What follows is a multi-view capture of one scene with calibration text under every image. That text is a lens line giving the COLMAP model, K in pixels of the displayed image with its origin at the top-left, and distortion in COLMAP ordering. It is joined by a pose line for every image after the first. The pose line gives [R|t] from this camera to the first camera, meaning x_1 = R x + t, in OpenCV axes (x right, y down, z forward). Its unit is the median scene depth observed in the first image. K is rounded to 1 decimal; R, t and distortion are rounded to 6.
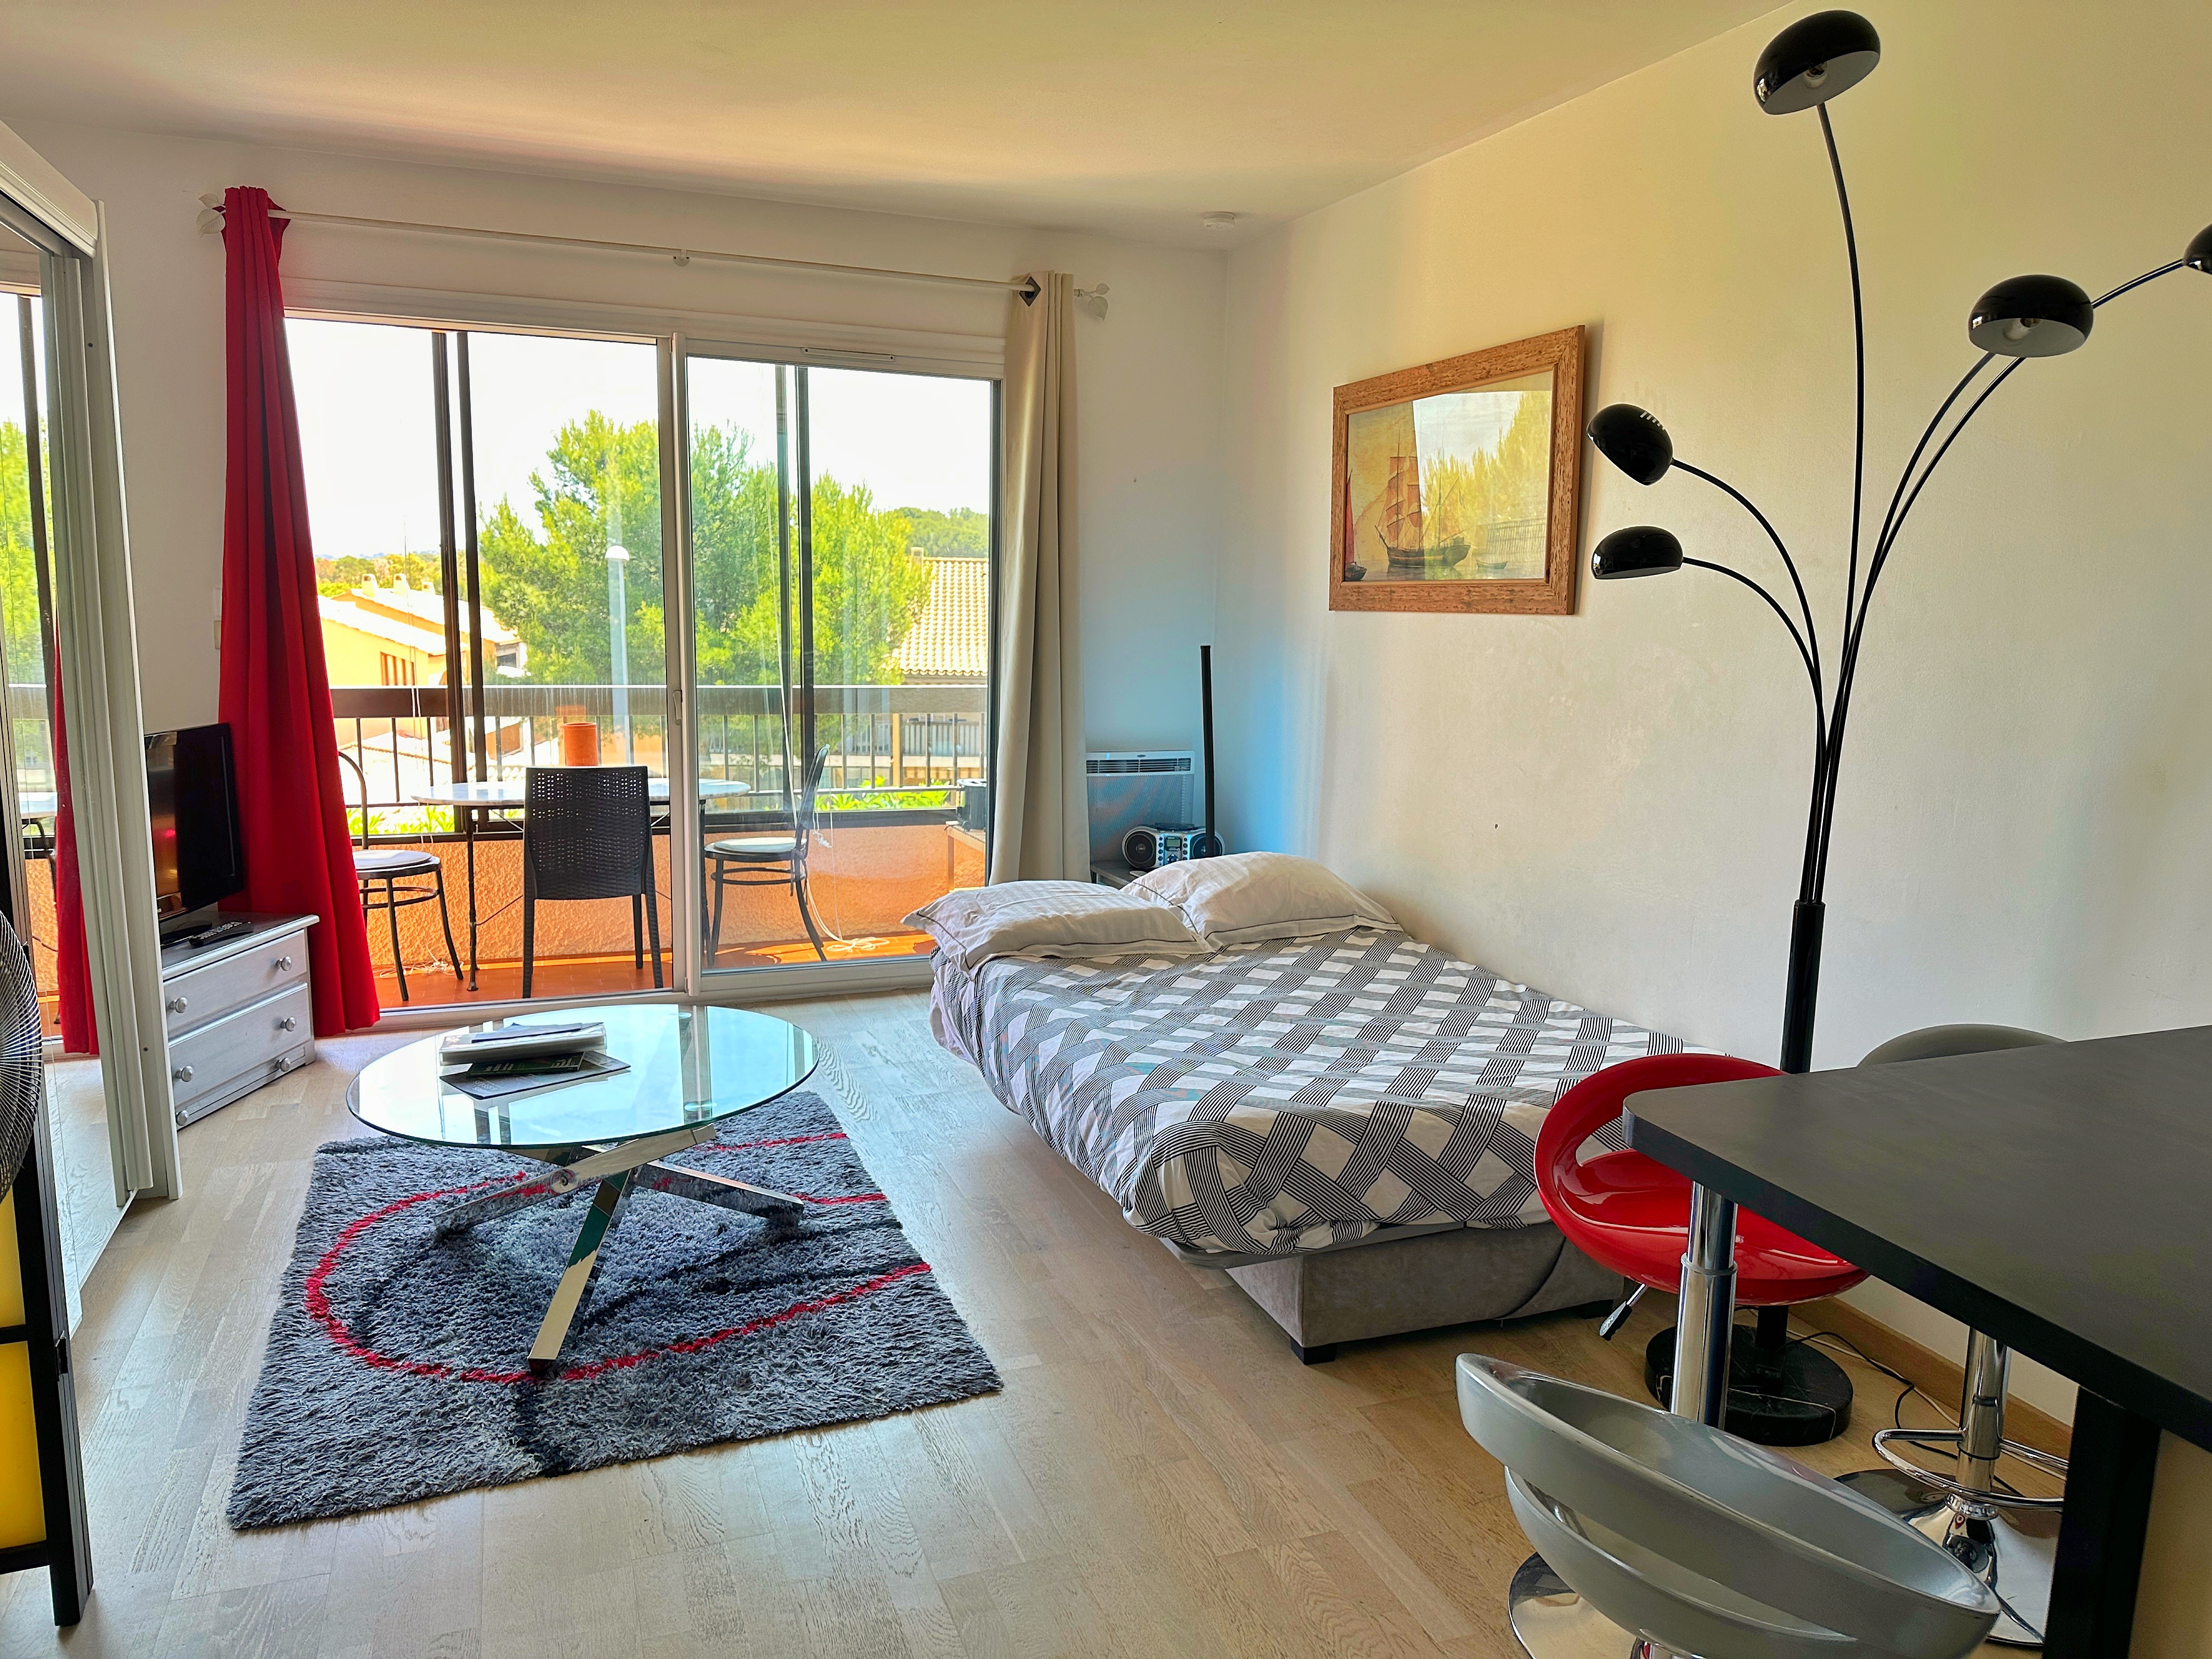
lens RADIAL K [[1561.8, 0, 1098.3], [0, 1561.8, 828.0], [0, 0, 1]] dist [0.034458, -0.044312]
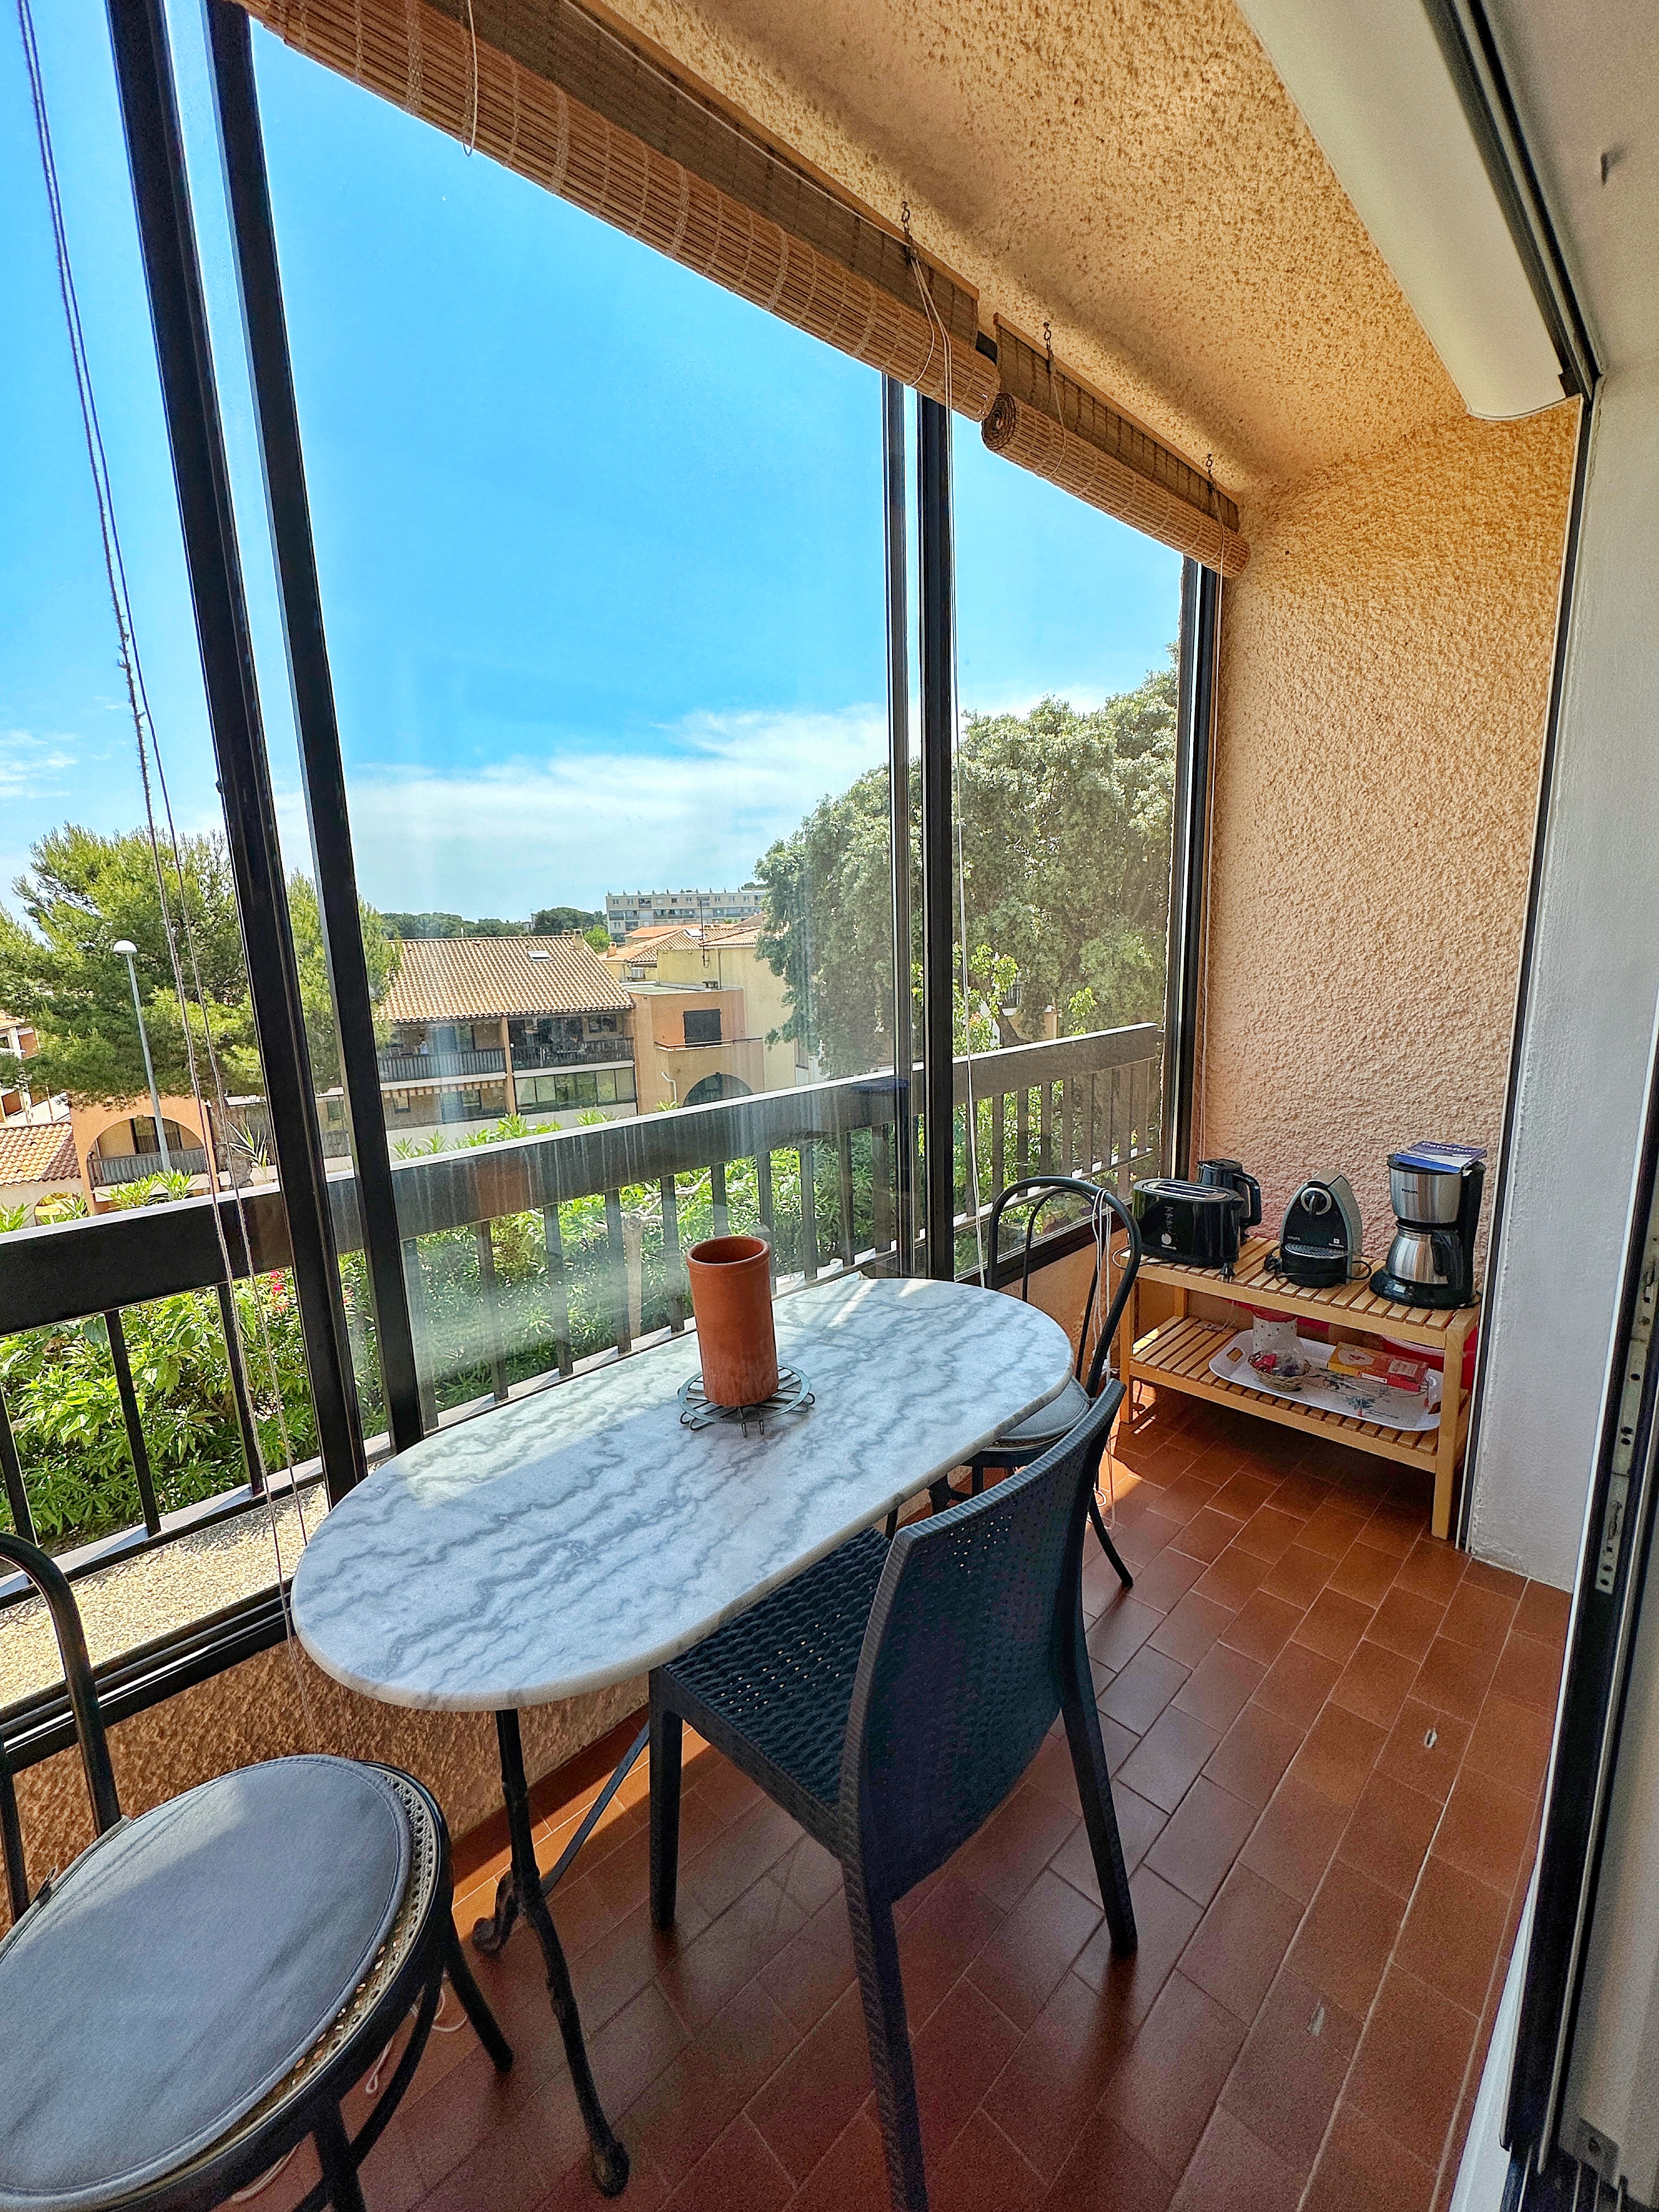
lens RADIAL K [[886.6, 0, 830.0], [0, 886.6, 1110.3], [0, 0, 1]] dist [-0.006838, 0.000948]
pose [[0.916303, -0.130382, 0.378669, -0.128258], [0.119295, 0.991459, 0.052706, -0.035557], [-0.382307, -0.003121, 0.924030, 0.263530]]
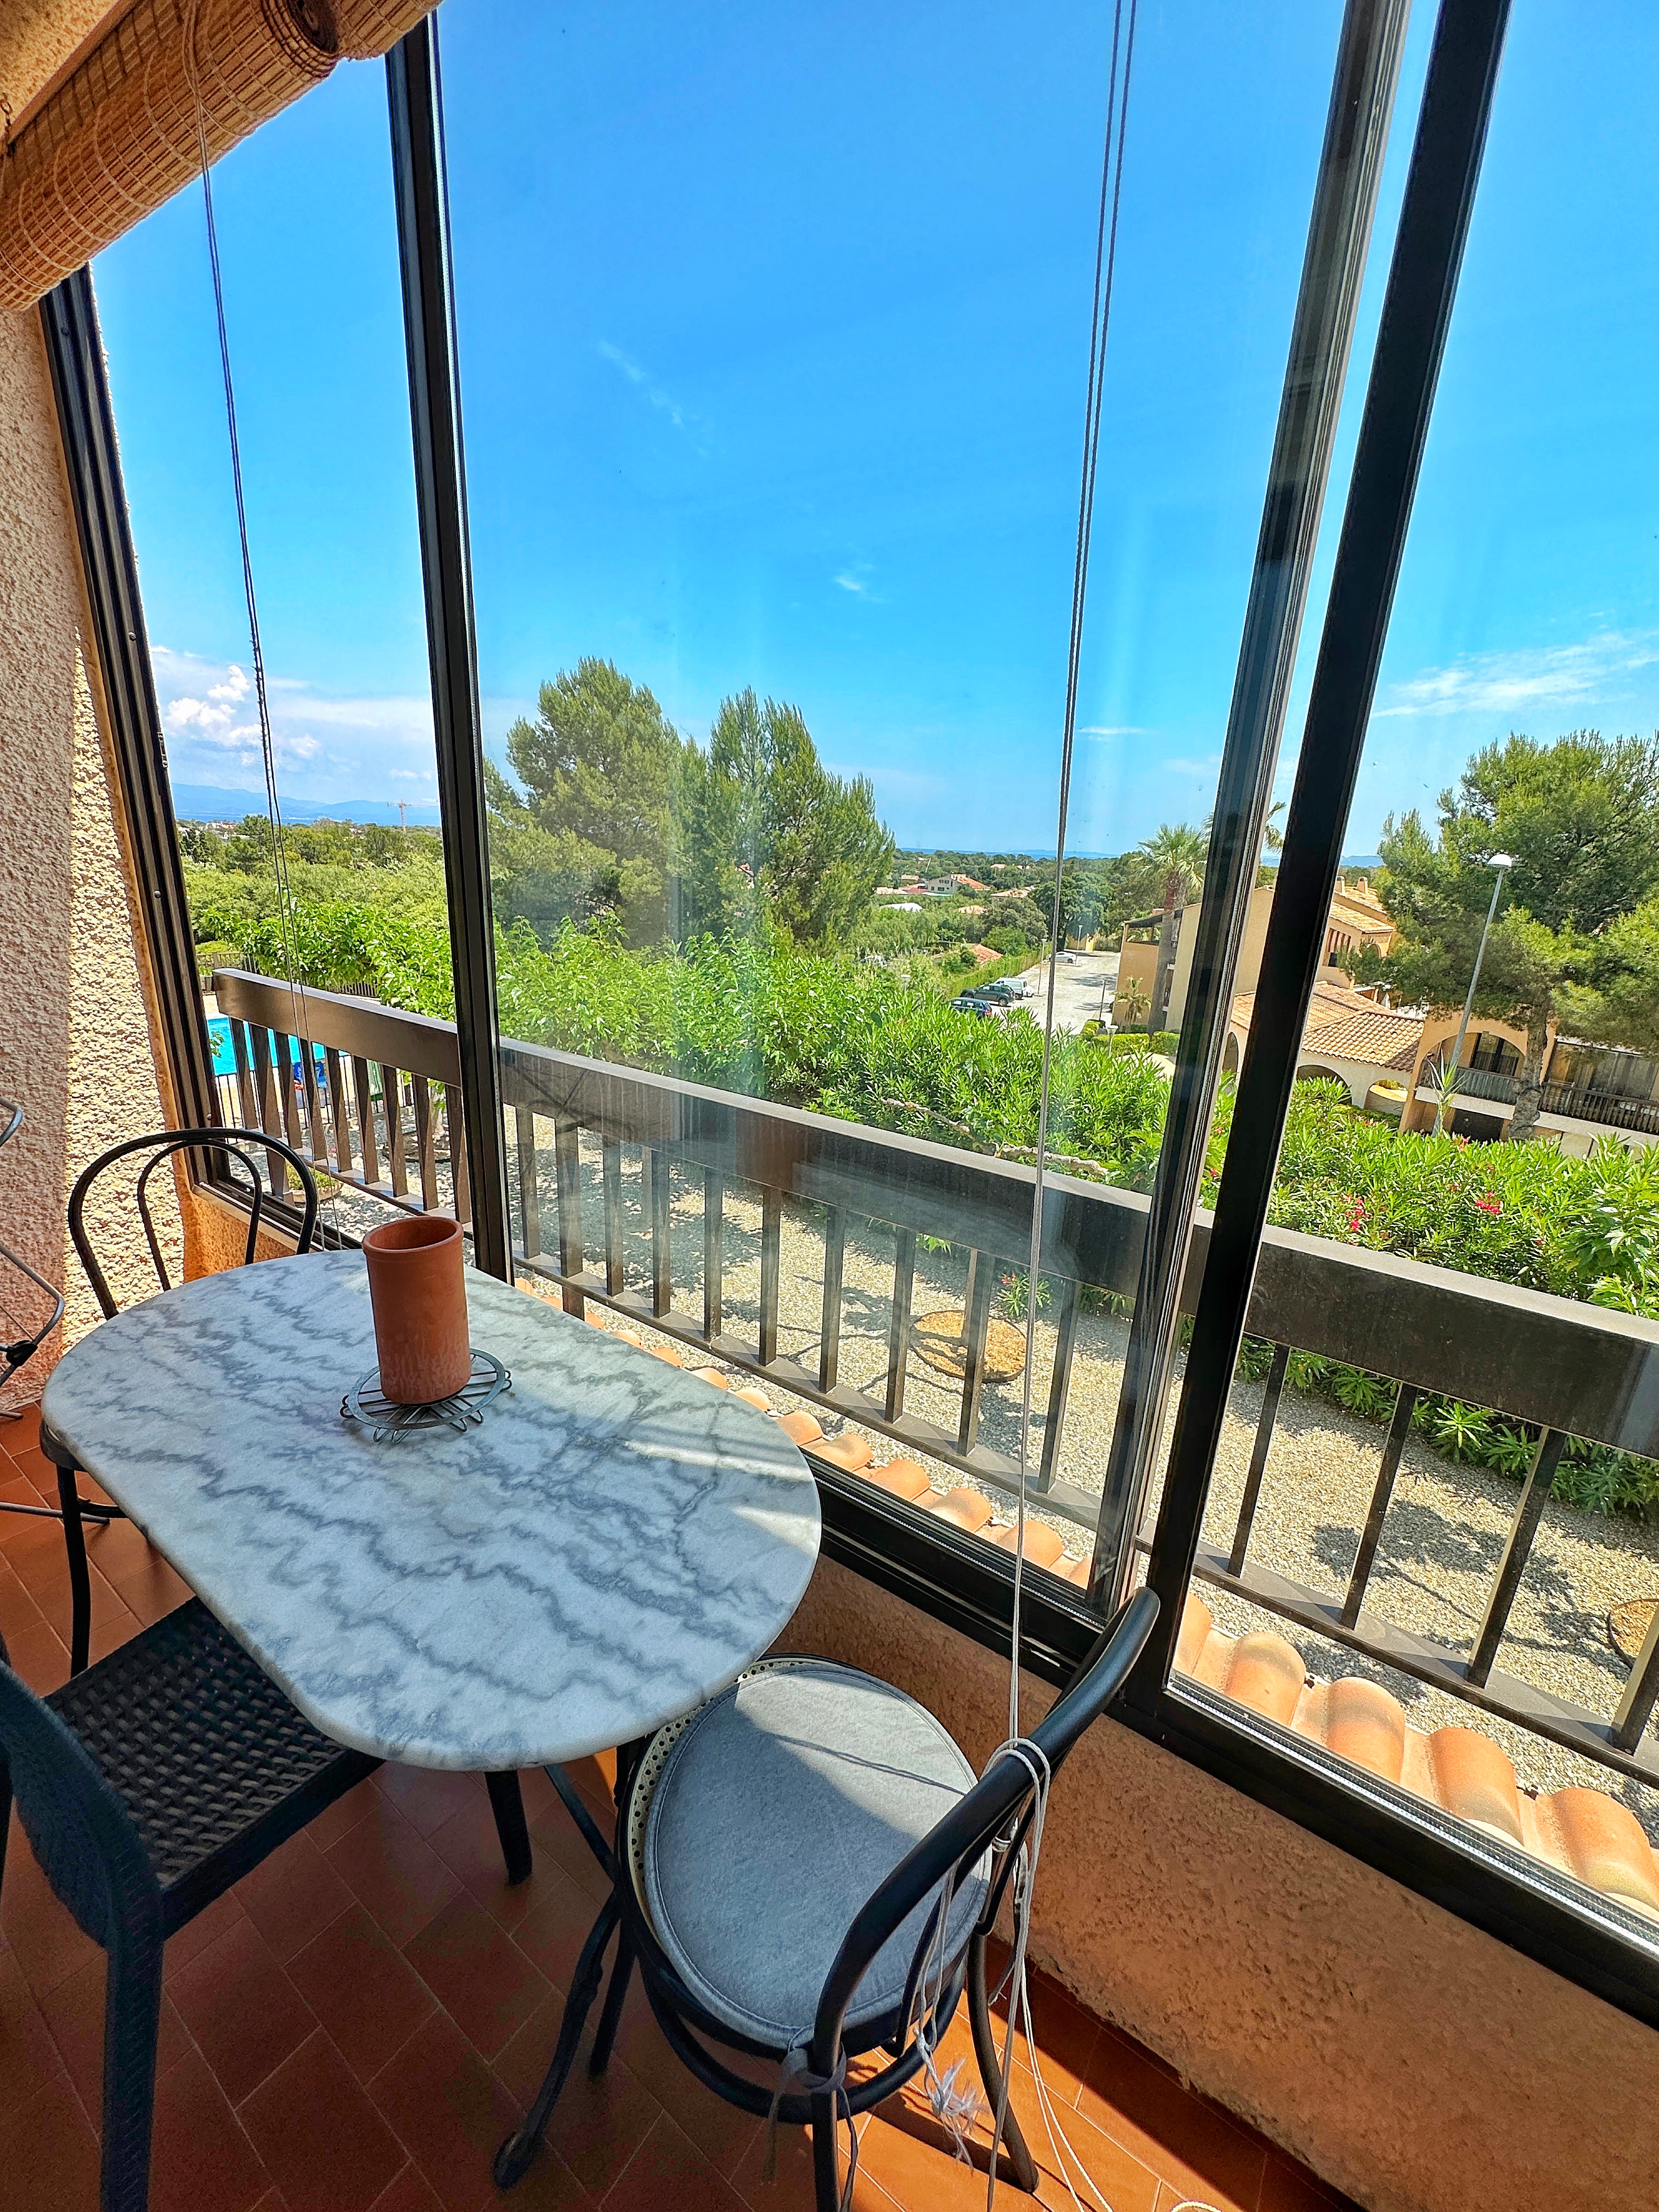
lens RADIAL K [[886.6, 0, 832.8], [0, 886.6, 1115.3], [0, 0, 1]] dist [-0.006838, 0.000948]
pose [[0.570071, 0.241173, -0.785401, -0.040632], [-0.159994, 0.970232, 0.181800, -0.047304], [0.805866, 0.022020, 0.591688, 0.320931]]
